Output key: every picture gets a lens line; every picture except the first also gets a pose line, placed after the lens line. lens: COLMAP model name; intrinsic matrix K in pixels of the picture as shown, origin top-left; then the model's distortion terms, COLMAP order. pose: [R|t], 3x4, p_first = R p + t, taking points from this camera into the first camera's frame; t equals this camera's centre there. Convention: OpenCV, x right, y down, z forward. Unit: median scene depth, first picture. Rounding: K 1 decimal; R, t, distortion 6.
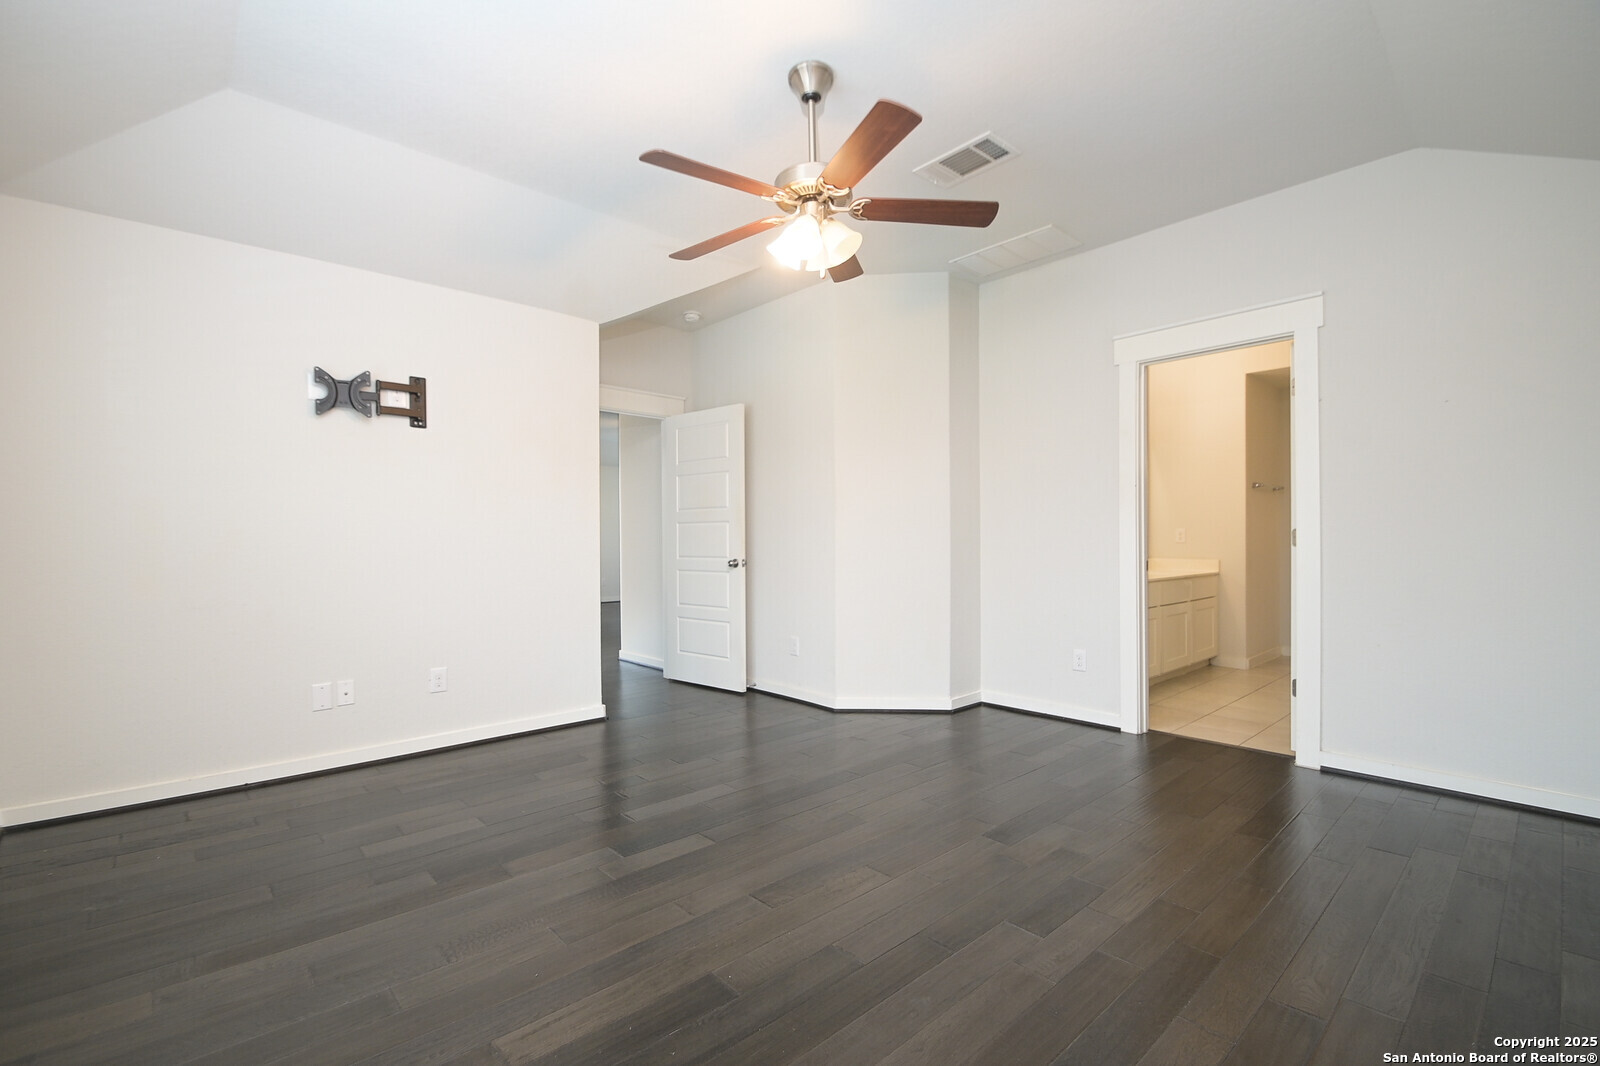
lens RADIAL K [[712.6, 0, 794.8], [0, 712.6, 542.2], [0, 0, 1]] dist [-0.002455, -0.005031]
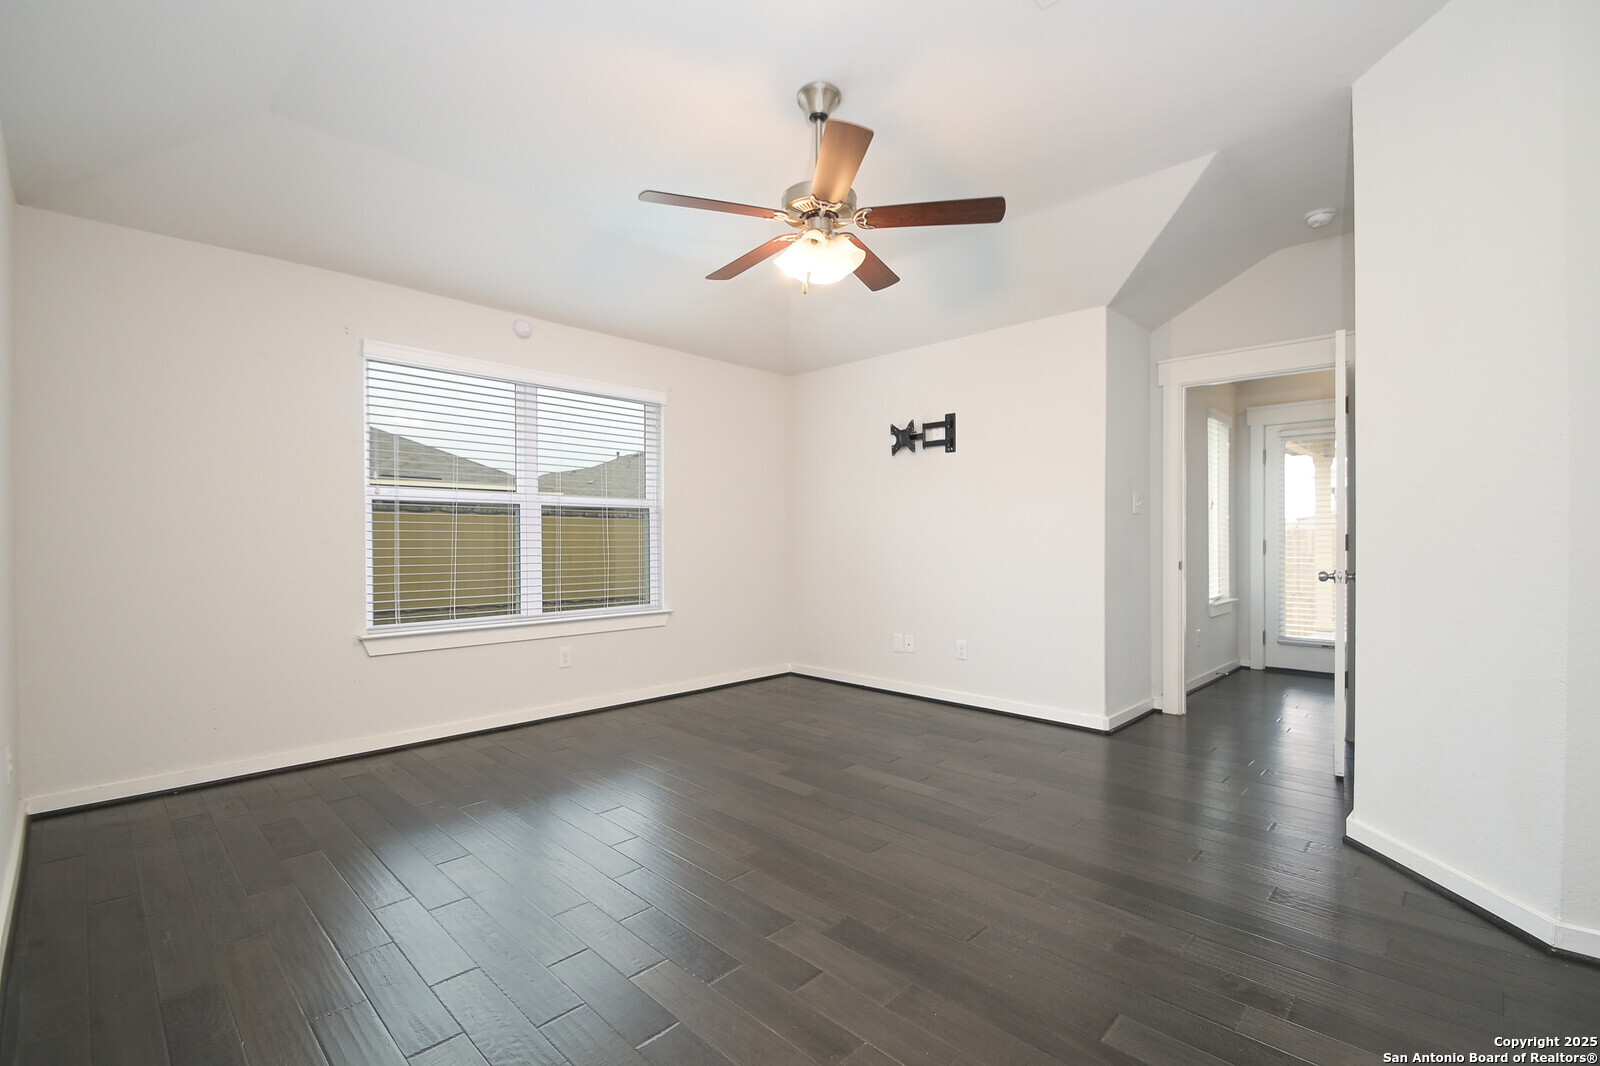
lens RADIAL K [[712.6, 0, 797.5], [0, 712.6, 532.1], [0, 0, 1]] dist [-0.002455, -0.005031]
pose [[0.053197, -0.004740, -0.998573, 0.784678], [-0.007488, 0.999959, -0.005146, -0.006229], [0.998556, 0.007751, 0.053159, 0.676757]]
